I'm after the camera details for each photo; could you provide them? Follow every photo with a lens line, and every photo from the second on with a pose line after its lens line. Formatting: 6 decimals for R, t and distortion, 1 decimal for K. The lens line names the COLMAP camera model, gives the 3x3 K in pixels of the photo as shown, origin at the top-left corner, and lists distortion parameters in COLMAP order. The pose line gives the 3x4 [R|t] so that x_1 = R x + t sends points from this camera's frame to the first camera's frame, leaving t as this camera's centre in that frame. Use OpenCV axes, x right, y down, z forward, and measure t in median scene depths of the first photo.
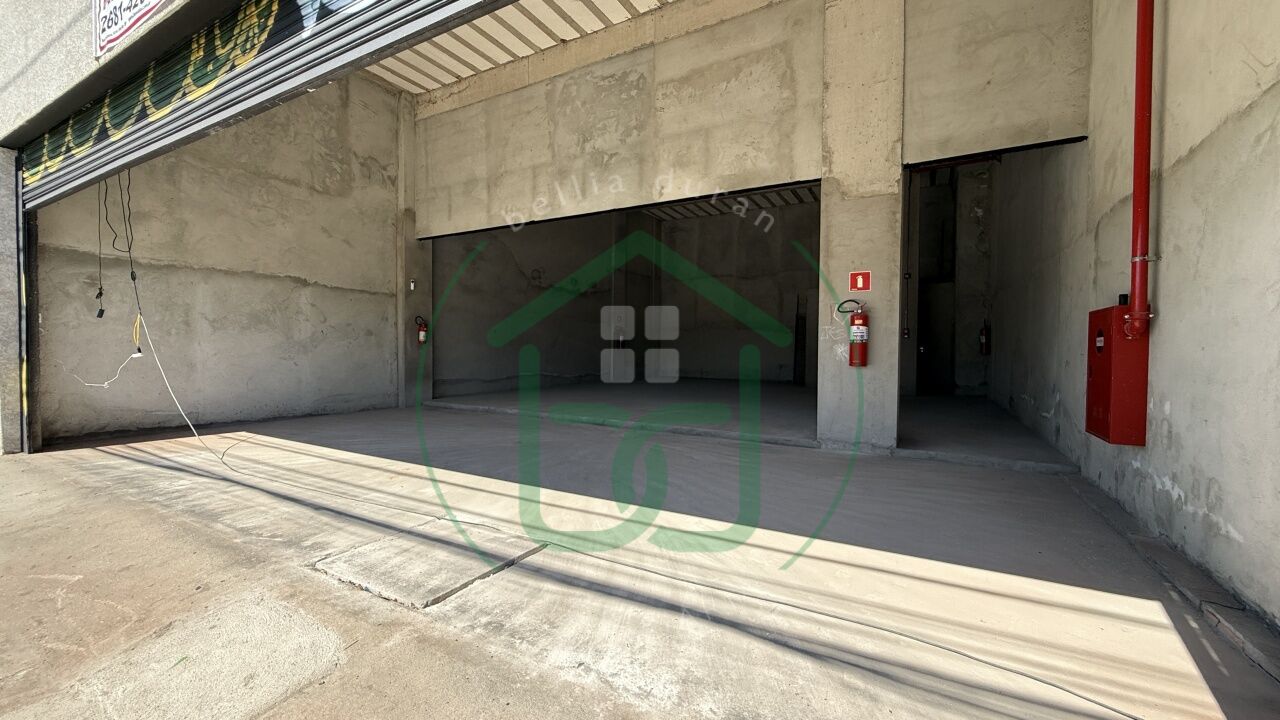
lens RADIAL K [[509.8, 0, 636.5], [0, 509.8, 360.9], [0, 0, 1]] dist [0.000417, -0.000258]
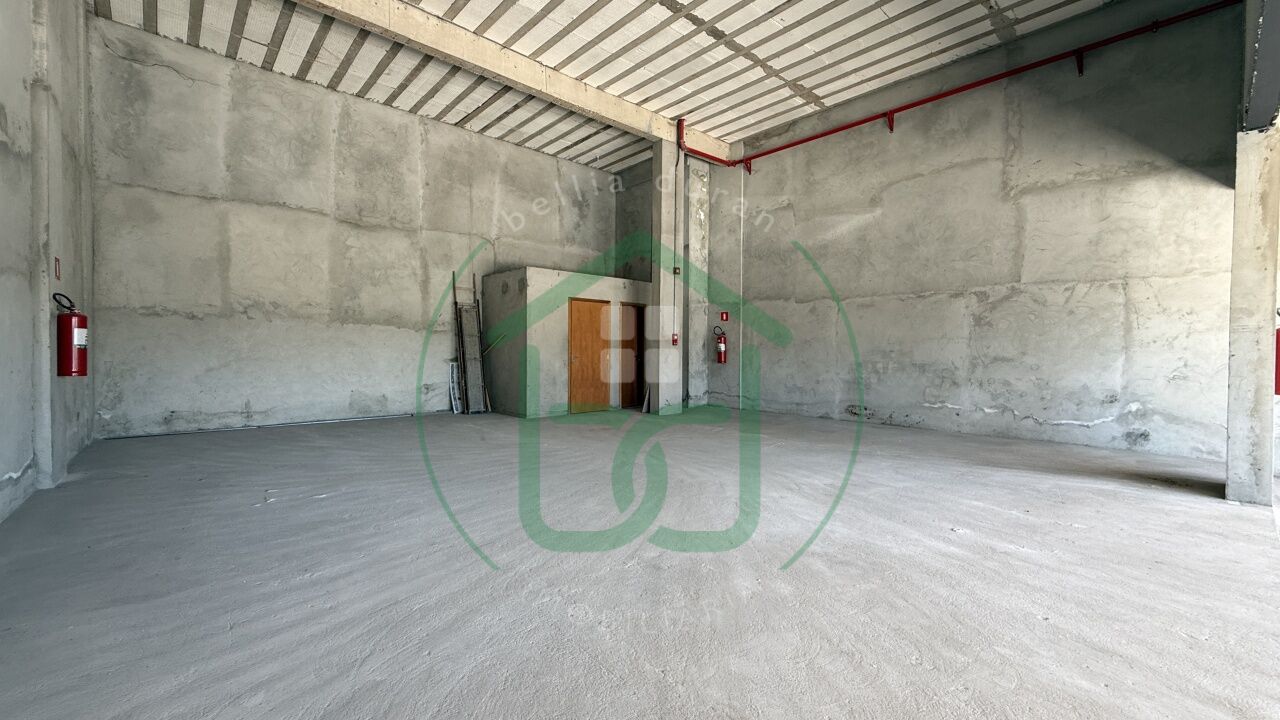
lens RADIAL K [[509.8, 0, 637.2], [0, 509.8, 359.8], [0, 0, 1]] dist [0.000417, -0.000258]
pose [[0.309069, -0.024040, 0.950736, -0.576222], [0.023170, 0.999574, 0.017742, -0.077147], [-0.950757, 0.016545, 0.309494, 1.634542]]
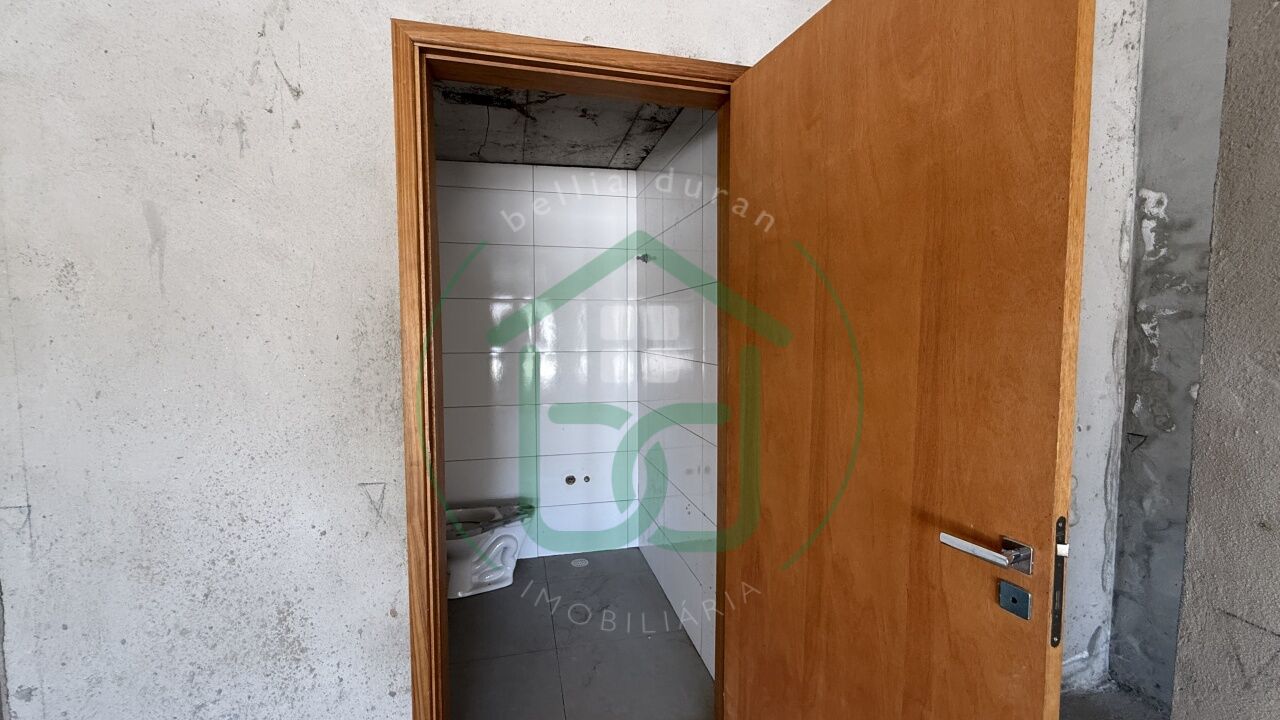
lens RADIAL K [[509.8, 0, 637.1], [0, 509.8, 361.7], [0, 0, 1]] dist [0.000417, -0.000258]
pose [[0.726315, -0.054361, 0.685209, 0.861121], [0.028178, 0.998385, 0.049338, -0.115055], [-0.686785, -0.016527, 0.726673, 2.119344]]
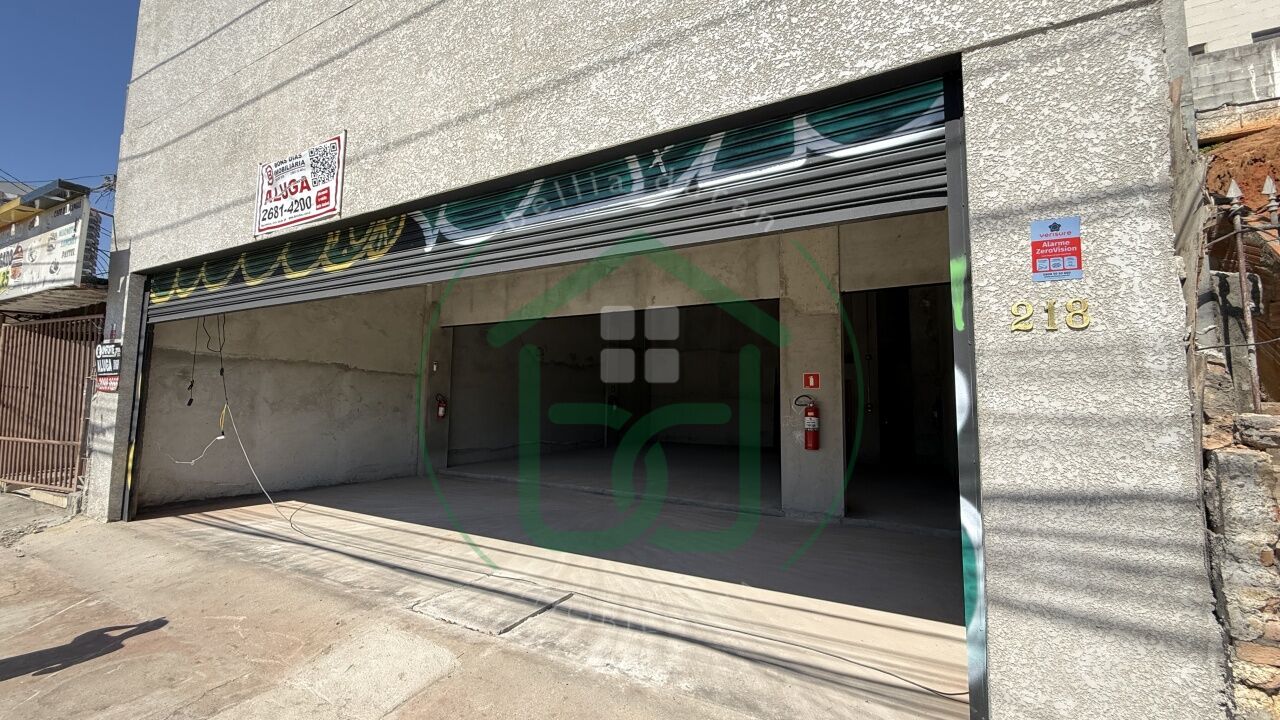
lens RADIAL K [[509.8, 0, 635.9], [0, 509.8, 360.5], [0, 0, 1]] dist [0.000417, -0.000258]
pose [[0.999781, 0.007073, 0.019674, -0.019107], [-0.004859, 0.993876, -0.110394, -0.063009], [-0.020334, 0.110274, 0.993693, -0.239518]]
